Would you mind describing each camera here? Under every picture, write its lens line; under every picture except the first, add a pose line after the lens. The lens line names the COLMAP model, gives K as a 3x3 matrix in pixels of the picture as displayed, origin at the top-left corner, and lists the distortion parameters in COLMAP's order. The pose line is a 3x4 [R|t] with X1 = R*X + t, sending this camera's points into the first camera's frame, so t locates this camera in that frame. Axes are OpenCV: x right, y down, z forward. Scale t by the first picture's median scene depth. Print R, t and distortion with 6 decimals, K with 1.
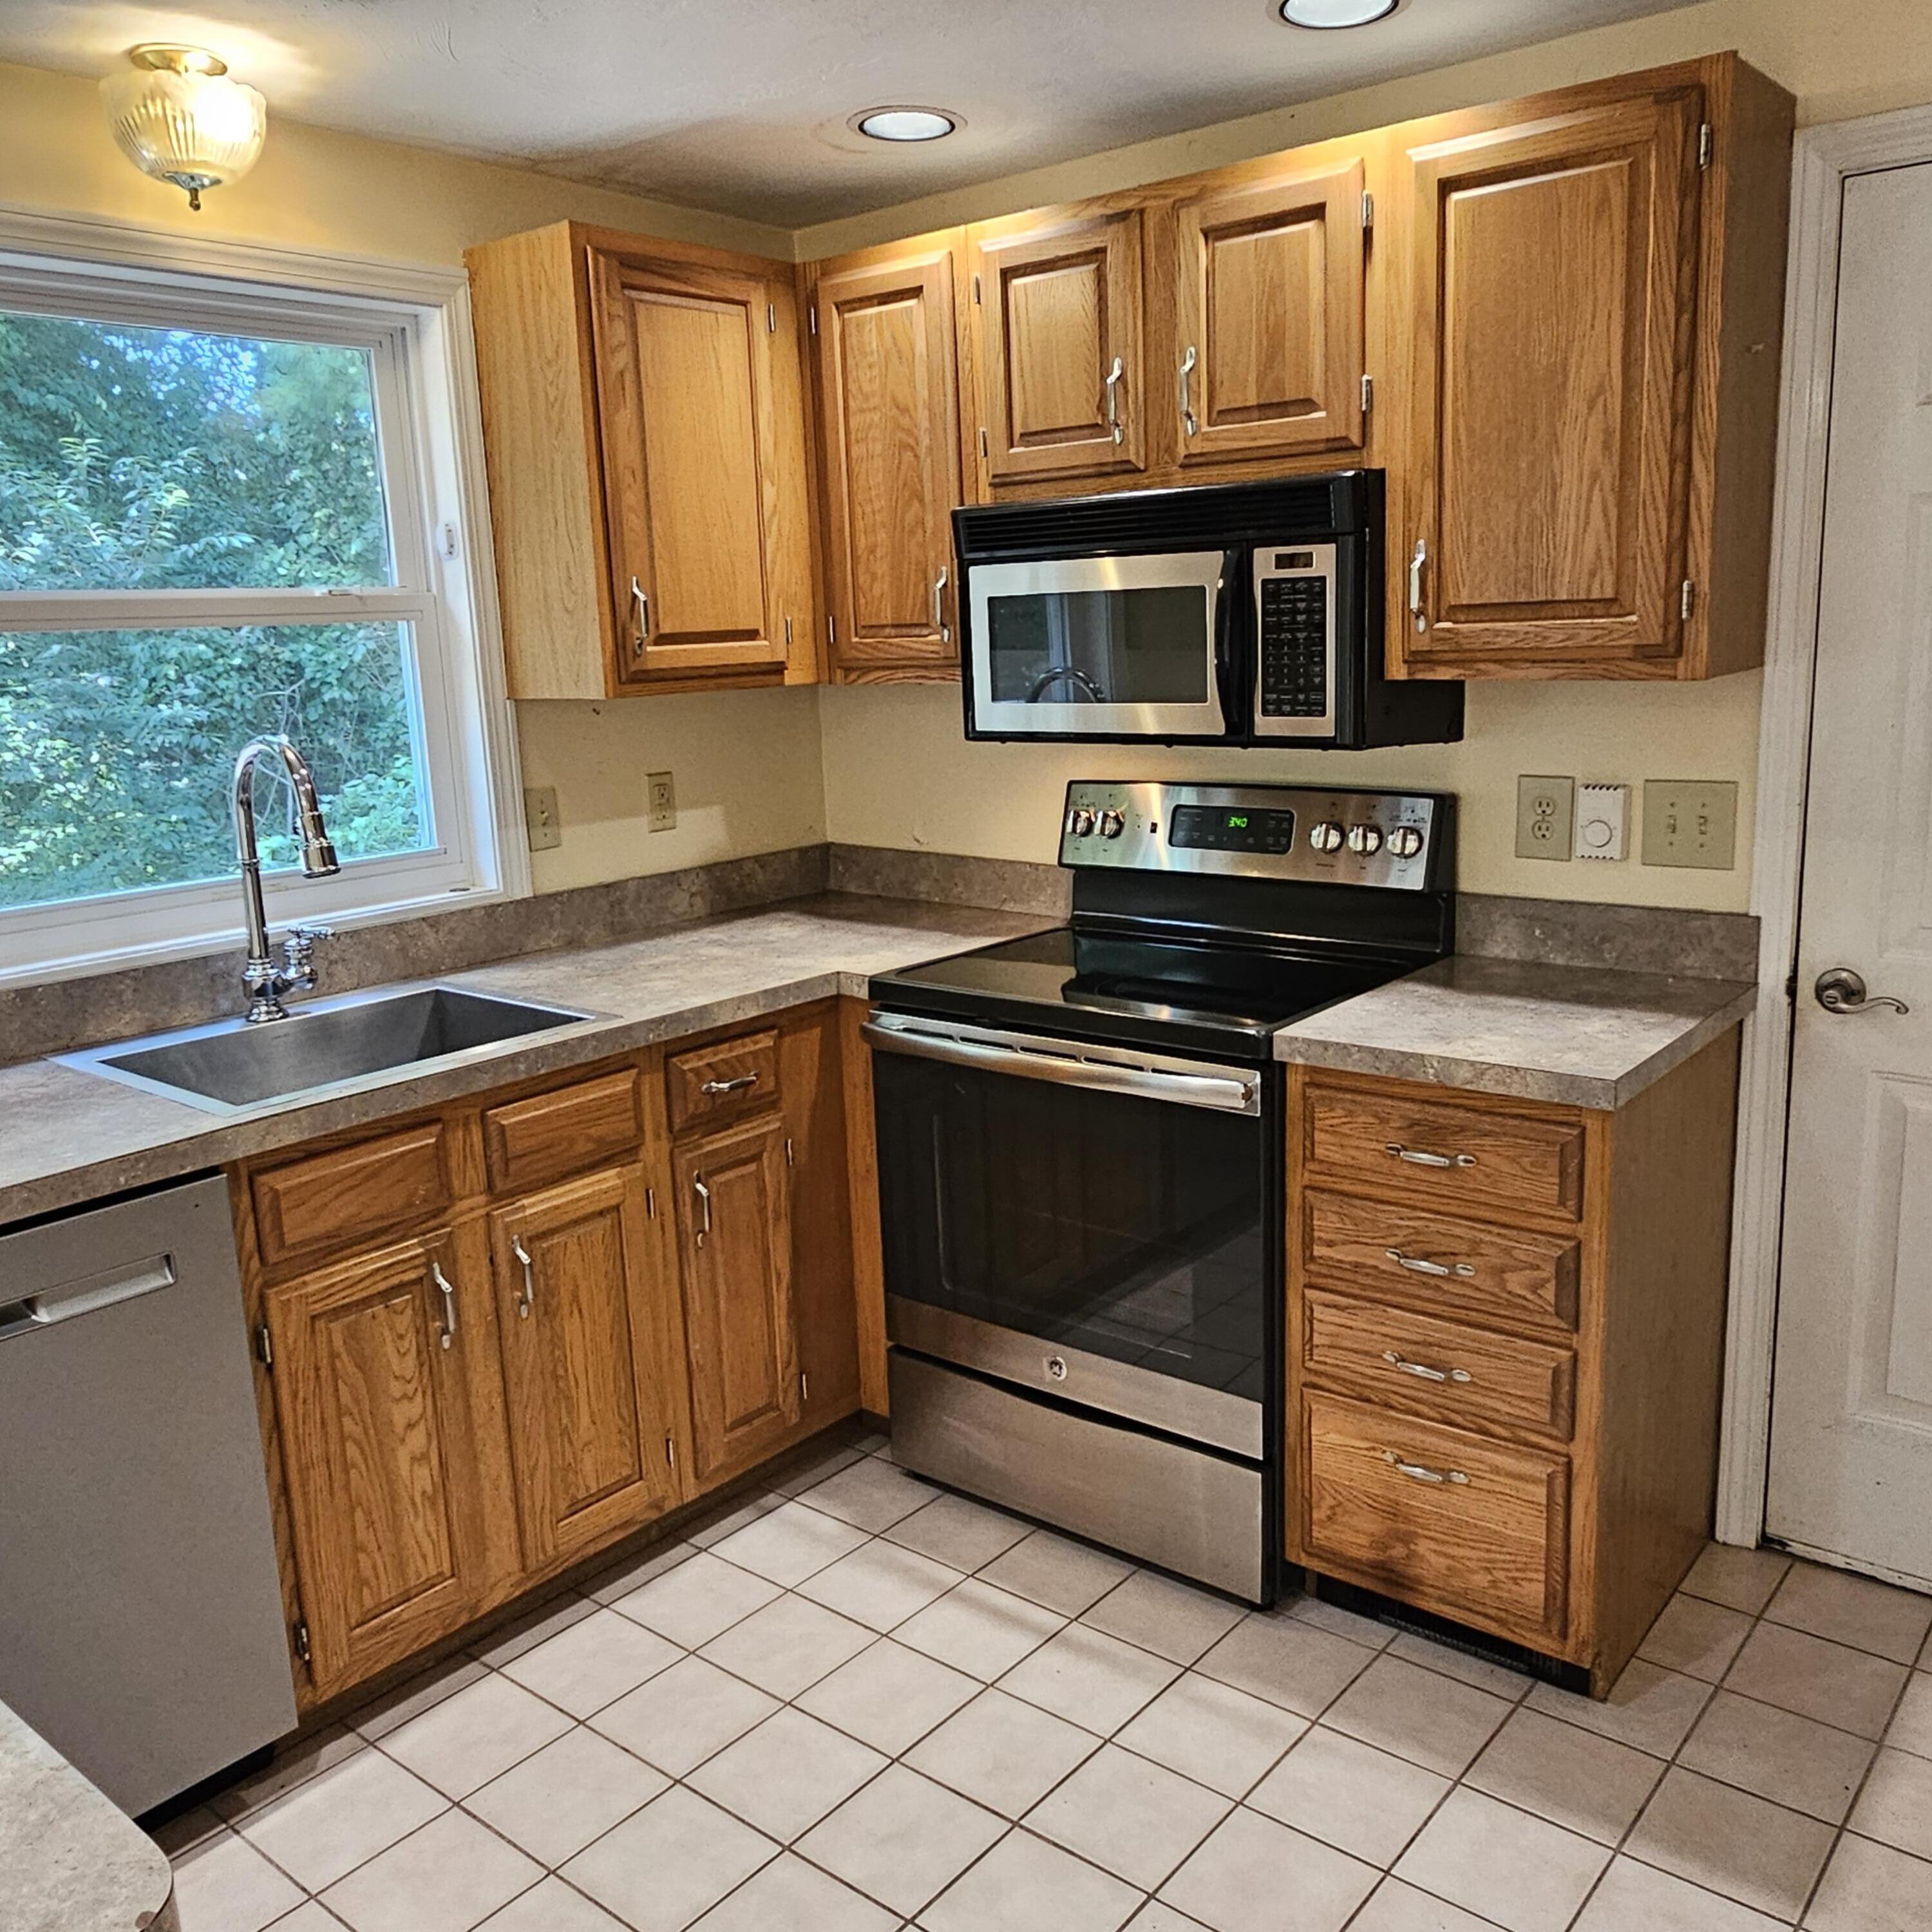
lens RADIAL K [[1696.2, 0, 966.0], [0, 1696.2, 966.0], [0, 0, 1]] dist [-0.000359, 0.010653]
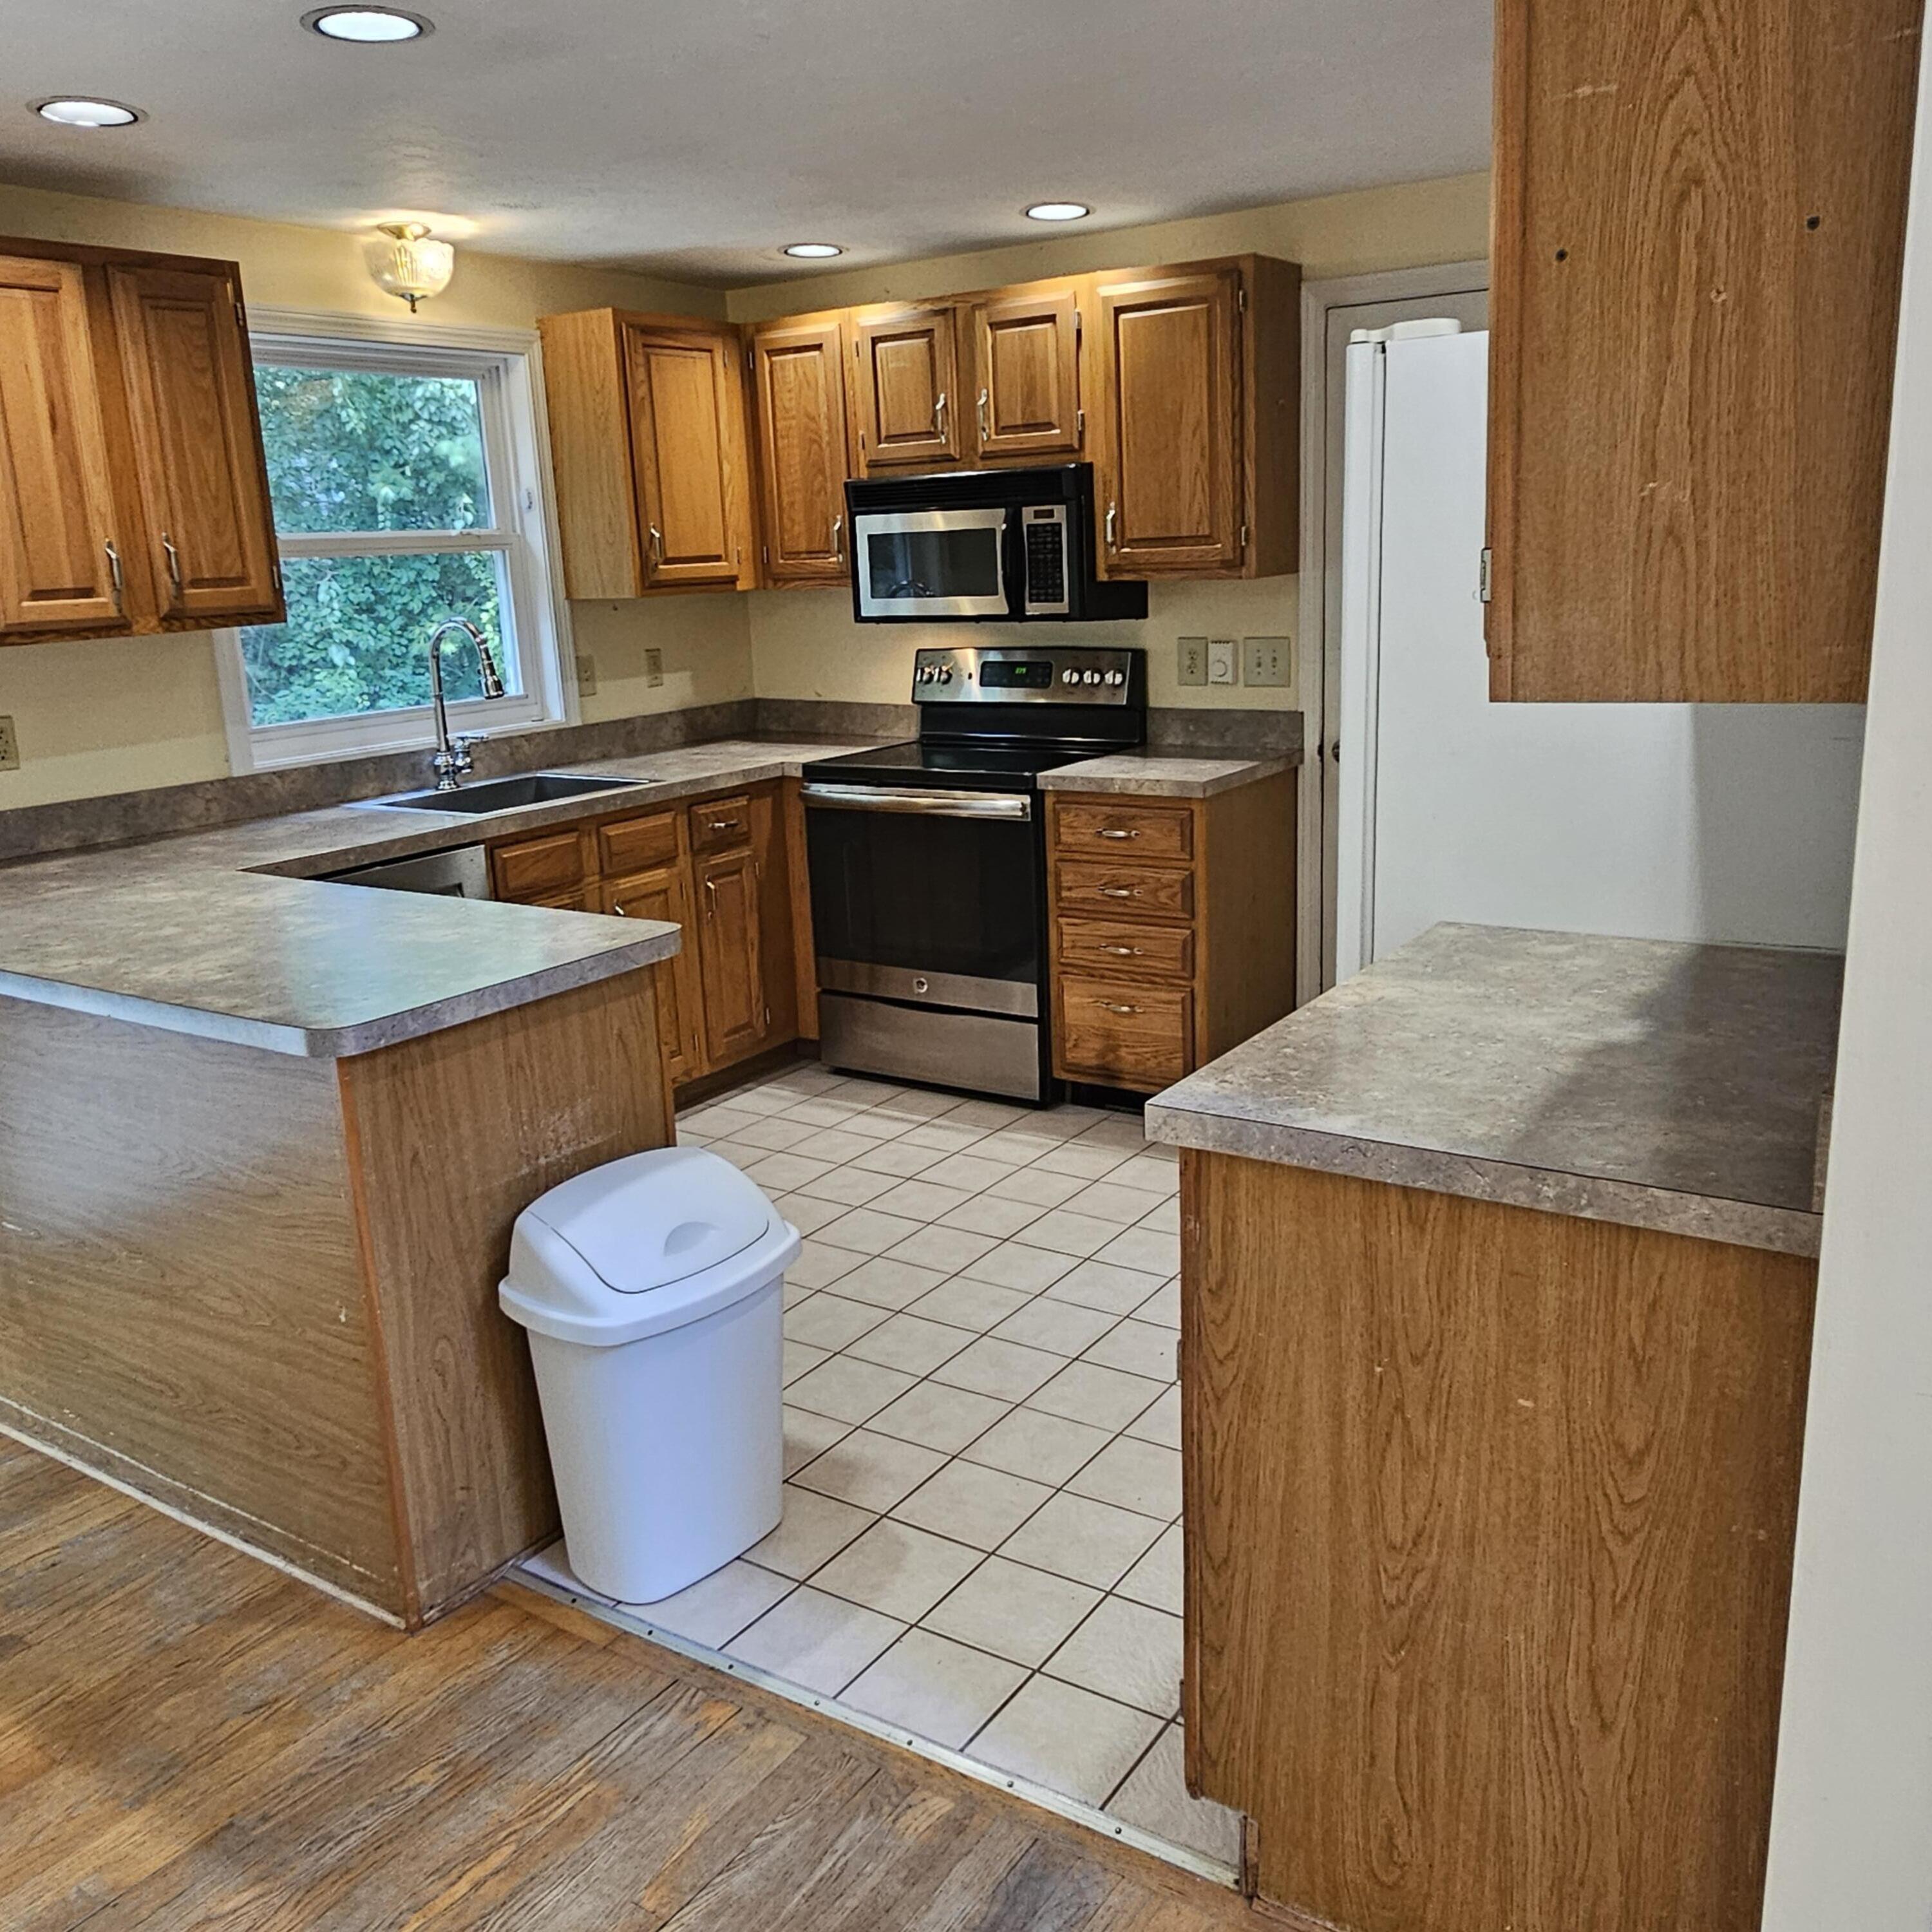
lens RADIAL K [[1687.7, 0, 966.0], [0, 1687.7, 966.0], [0, 0, 1]] dist [-0.009149, 0.027213]
pose [[0.994438, -0.028132, 0.101493, -0.078344], [0.024013, 0.998847, 0.041579, 0.153705], [-0.102545, -0.038910, 0.993967, -0.742406]]
